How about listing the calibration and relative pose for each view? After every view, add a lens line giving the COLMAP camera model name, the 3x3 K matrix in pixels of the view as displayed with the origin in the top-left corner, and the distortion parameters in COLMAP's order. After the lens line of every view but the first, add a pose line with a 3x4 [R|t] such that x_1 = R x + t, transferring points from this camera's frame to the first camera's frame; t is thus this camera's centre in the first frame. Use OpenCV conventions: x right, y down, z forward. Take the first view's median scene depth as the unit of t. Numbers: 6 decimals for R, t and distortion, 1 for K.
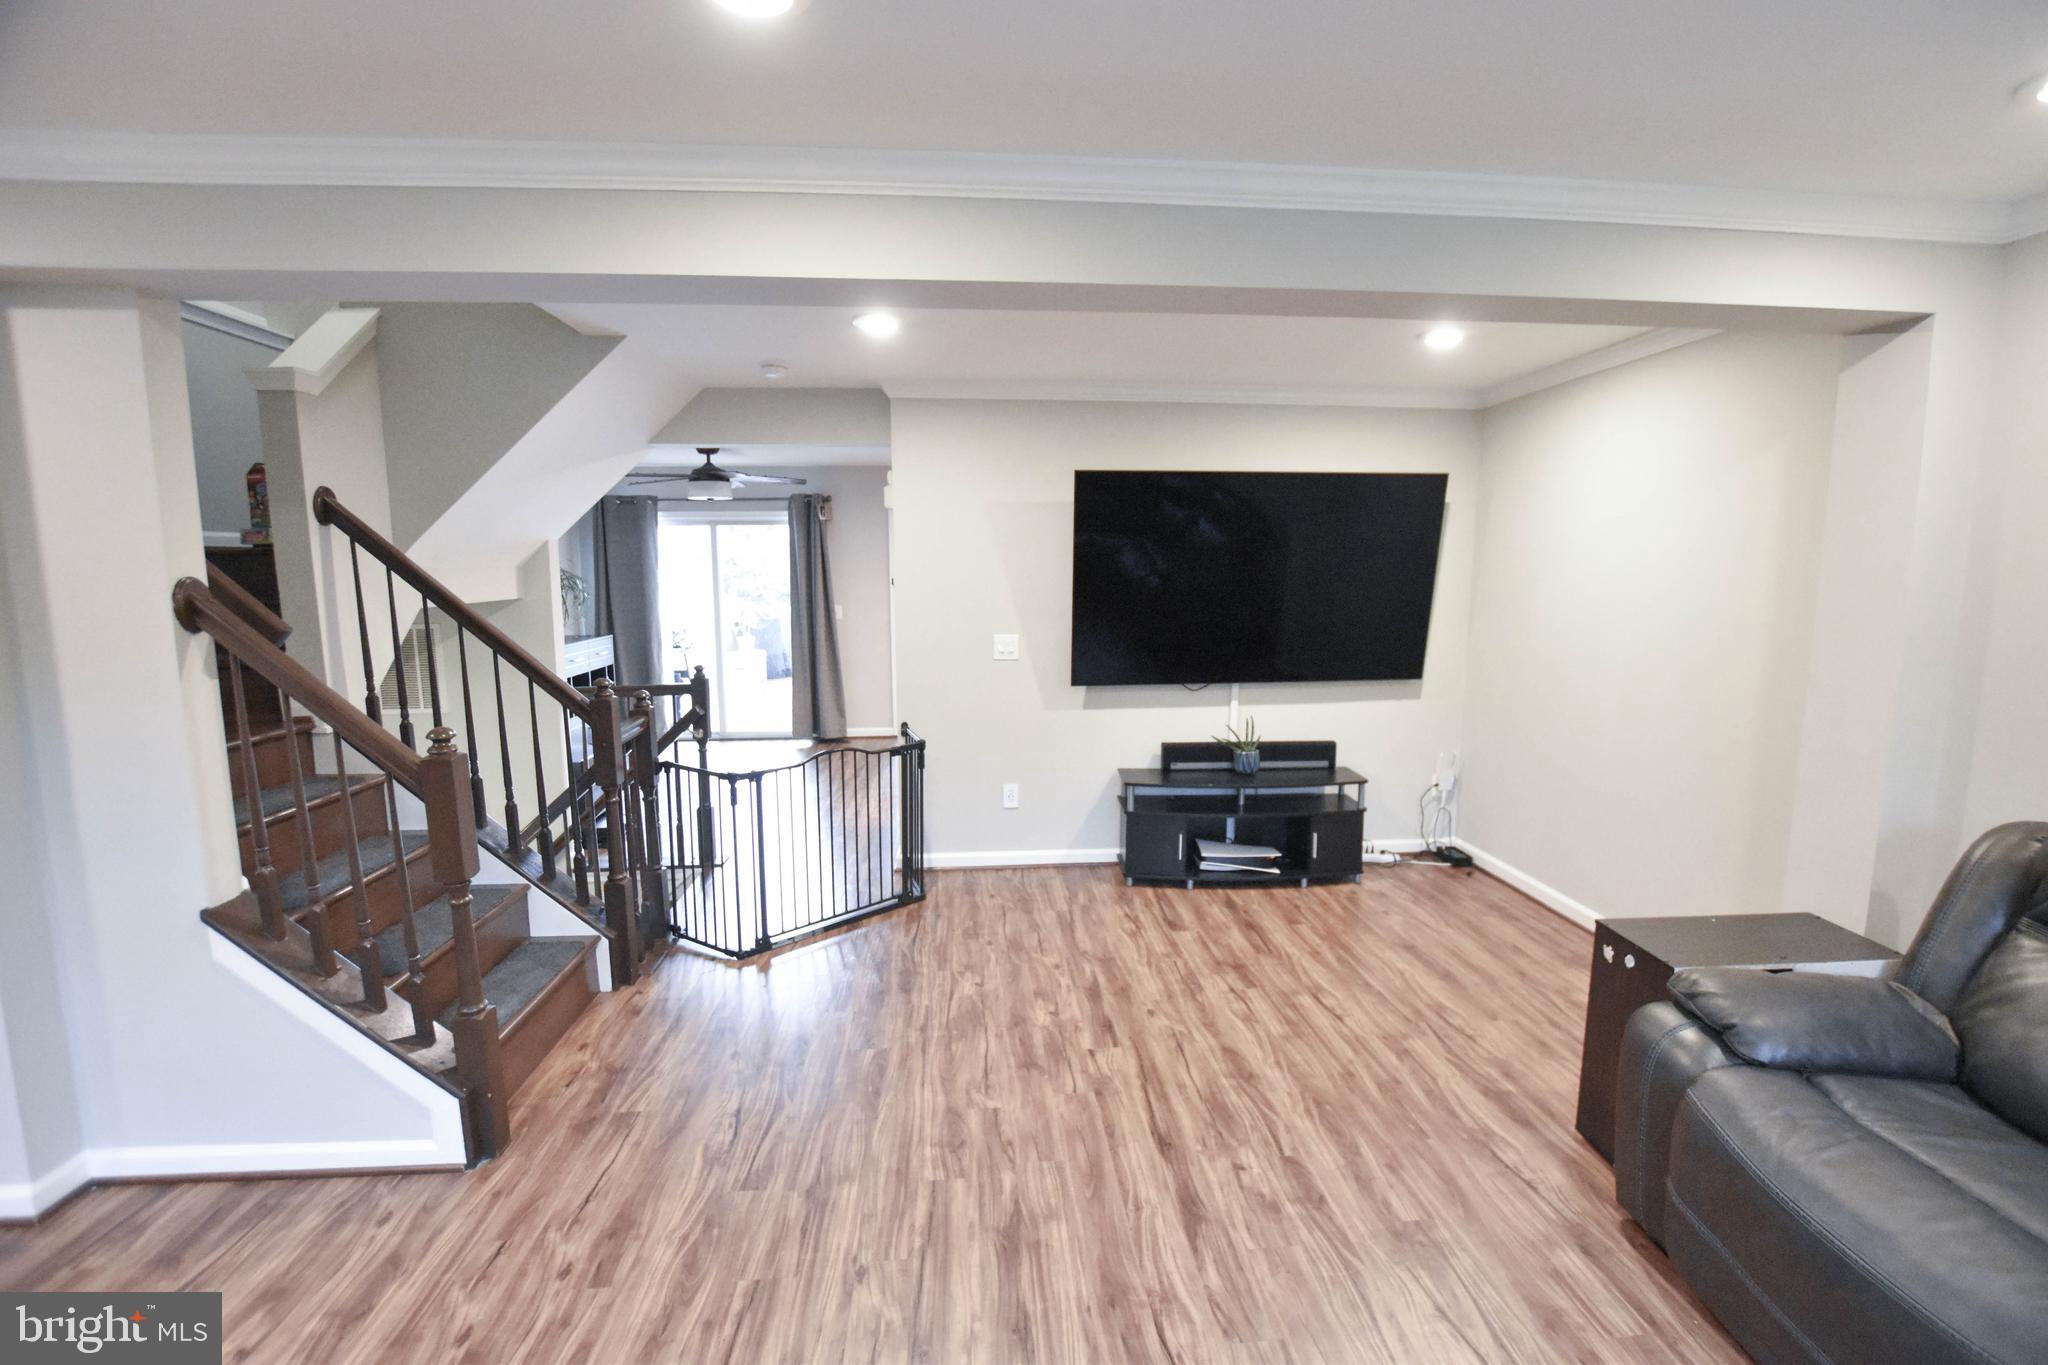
lens RADIAL K [[908.5, 0, 1042.6], [0, 908.5, 684.9], [0, 0, 1]] dist [-0.022758, 0.001297]
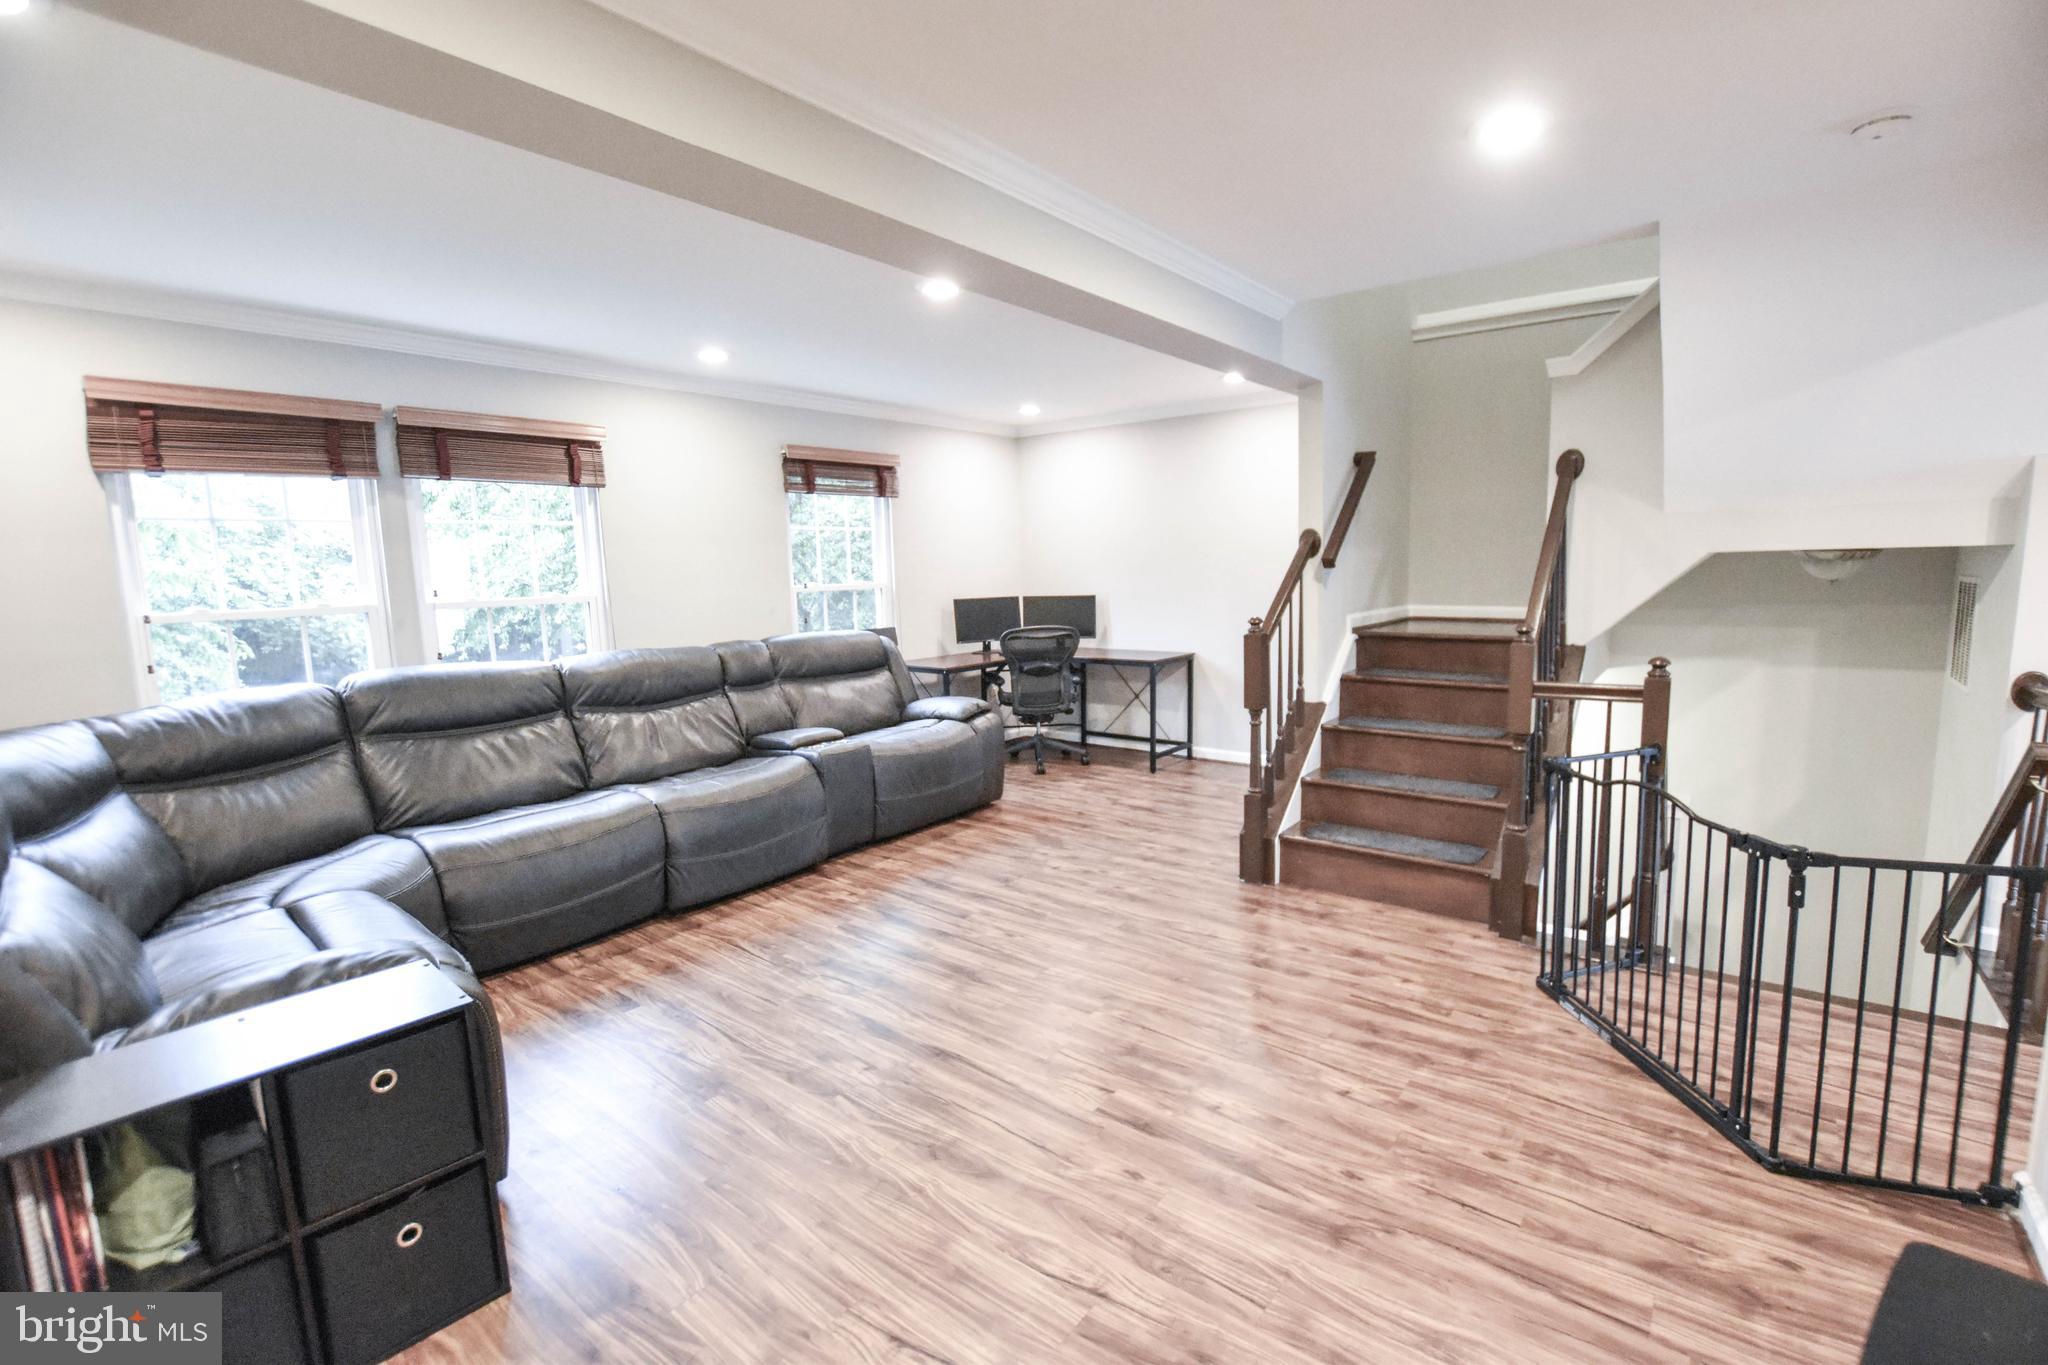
lens RADIAL K [[908.5, 0, 1042.6], [0, 908.5, 684.9], [0, 0, 1]] dist [-0.022758, 0.001297]
pose [[-0.684526, 0.115274, -0.719817, 0.777410], [-0.068763, 0.972806, 0.221180, -0.161565], [0.725739, 0.200900, -0.657984, 1.714382]]
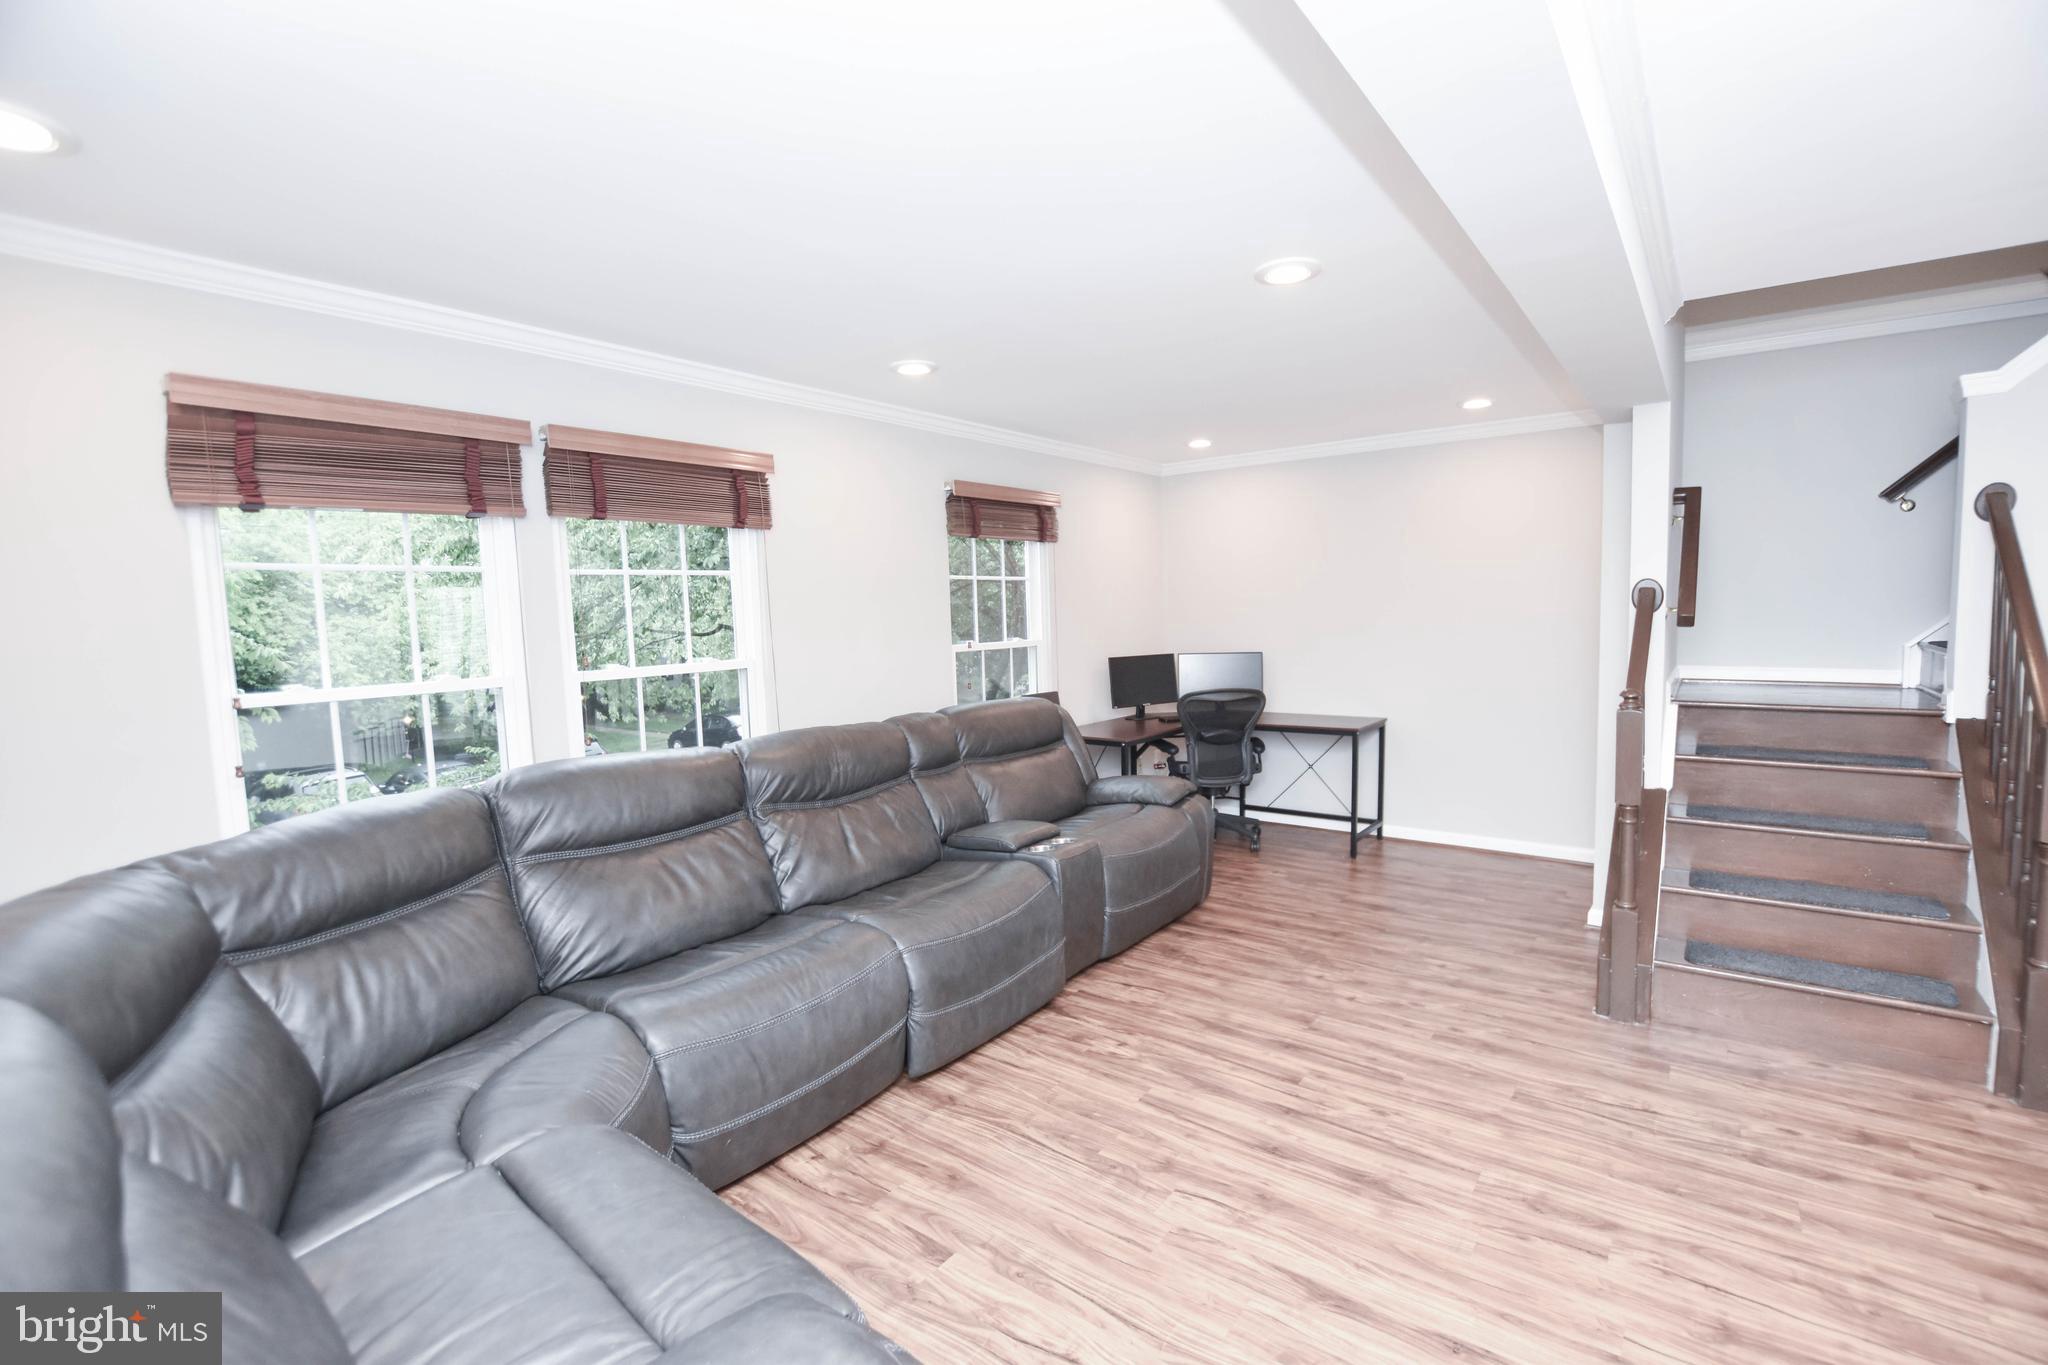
lens RADIAL K [[908.5, 0, 1042.6], [0, 908.5, 684.9], [0, 0, 1]] dist [-0.022758, 0.001297]
pose [[-0.672036, 0.080714, -0.736107, 0.851634], [-0.068289, 0.983051, 0.170137, -0.116929], [0.737363, 0.164606, -0.655134, 1.143096]]
